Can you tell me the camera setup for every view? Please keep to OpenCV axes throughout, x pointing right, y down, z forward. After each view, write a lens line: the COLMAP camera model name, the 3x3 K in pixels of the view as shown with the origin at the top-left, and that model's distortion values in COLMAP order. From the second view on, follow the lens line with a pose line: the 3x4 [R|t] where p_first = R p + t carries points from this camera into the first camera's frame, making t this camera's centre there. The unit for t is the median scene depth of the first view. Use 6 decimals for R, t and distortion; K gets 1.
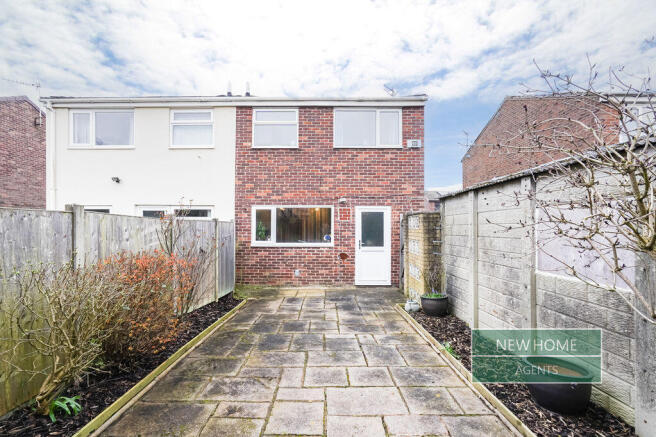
lens RADIAL K [[301.2, 0, 327.4], [0, 301.2, 223.6], [0, 0, 1]] dist [-0.000994, 0.000110]
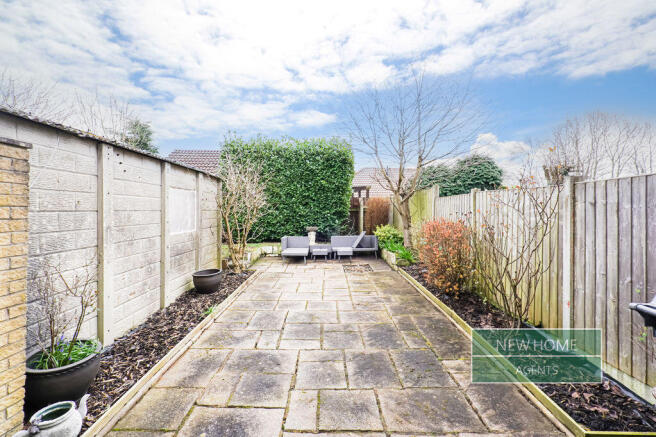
lens RADIAL K [[301.2, 0, 327.2], [0, 301.2, 214.6], [0, 0, 1]] dist [-0.000994, 0.000110]
pose [[-0.999981, 0.000156, 0.006183, -0.029871], [0.000166, 0.999999, 0.001671, 0.051116], [-0.006182, 0.001672, -0.999979, 1.783961]]
